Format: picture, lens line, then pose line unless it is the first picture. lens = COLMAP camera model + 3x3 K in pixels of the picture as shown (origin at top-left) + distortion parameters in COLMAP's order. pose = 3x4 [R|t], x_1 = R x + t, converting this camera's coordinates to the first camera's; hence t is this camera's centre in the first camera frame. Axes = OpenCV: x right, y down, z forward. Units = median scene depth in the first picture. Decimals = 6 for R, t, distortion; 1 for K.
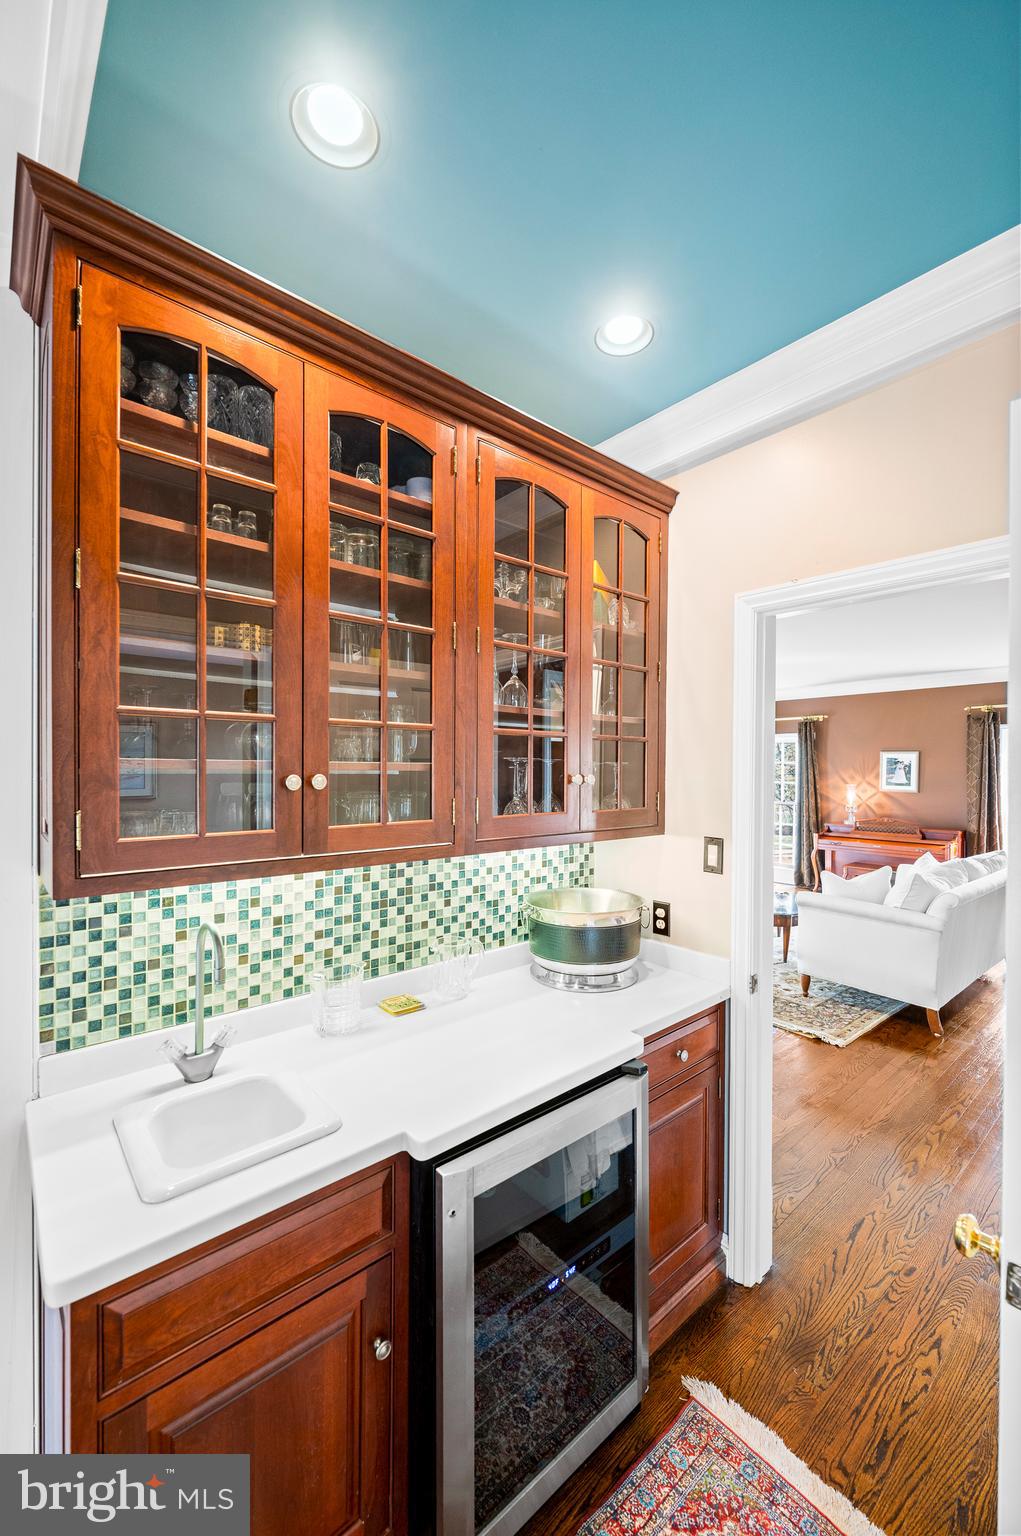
lens RADIAL K [[609.7, 0, 511.1], [0, 609.7, 765.9], [0, 0, 1]] dist [-0.000005, -0.000177]
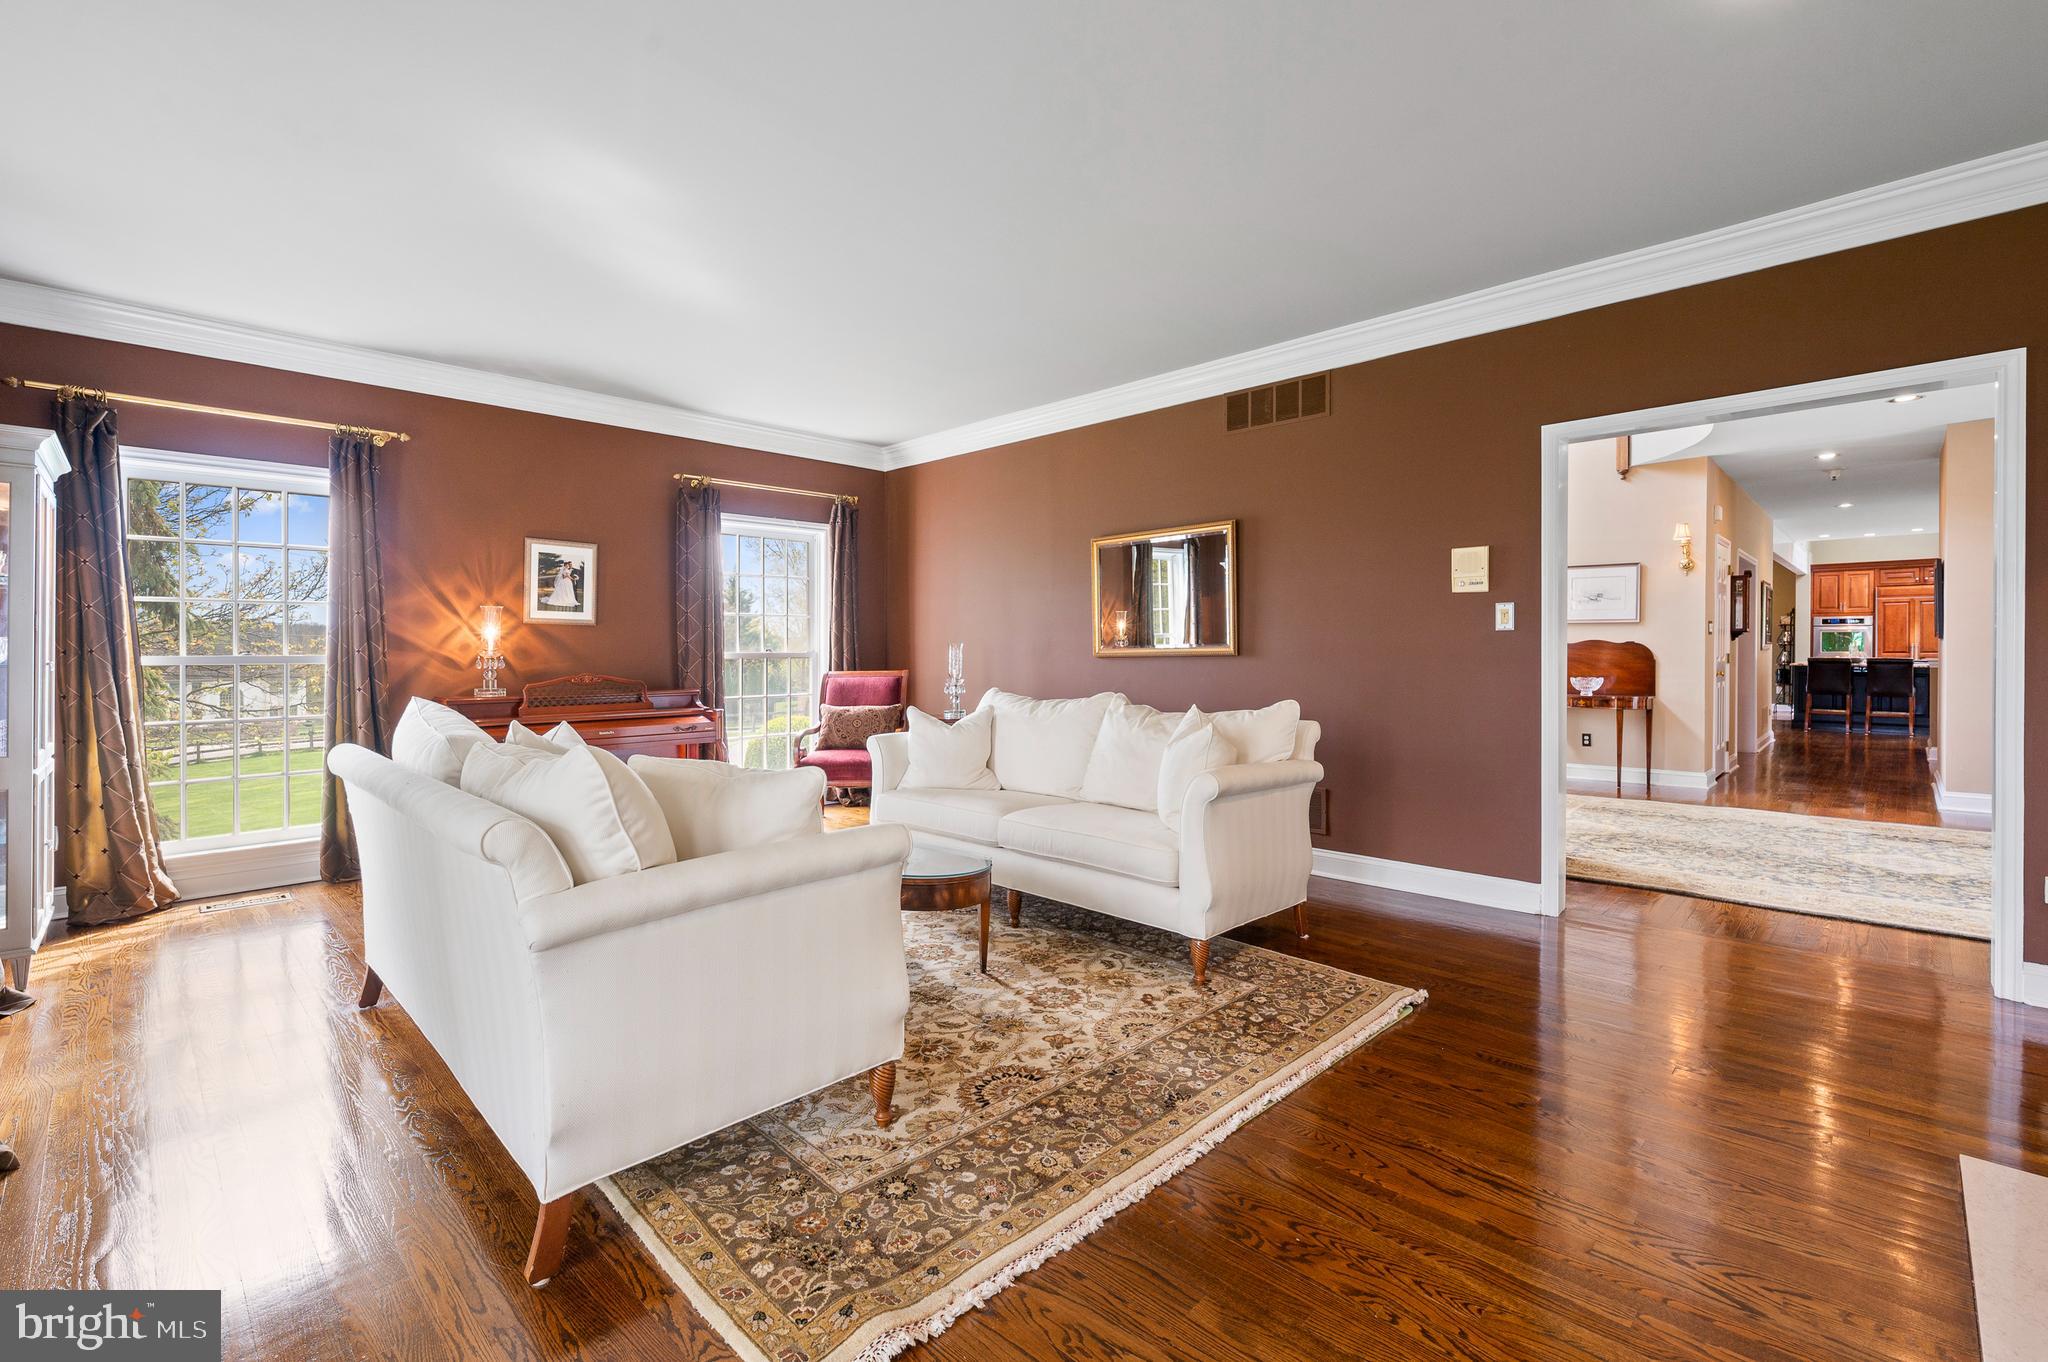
lens RADIAL K [[915.9, 0, 1028.3], [0, 915.9, 669.2], [0, 0, 1]] dist [0.000623, -0.000015]
pose [[-0.073499, -0.024606, 0.996992, -0.127201], [0.005250, 0.999672, 0.025060, 0.061994], [-0.997281, 0.007076, -0.073346, 0.670793]]
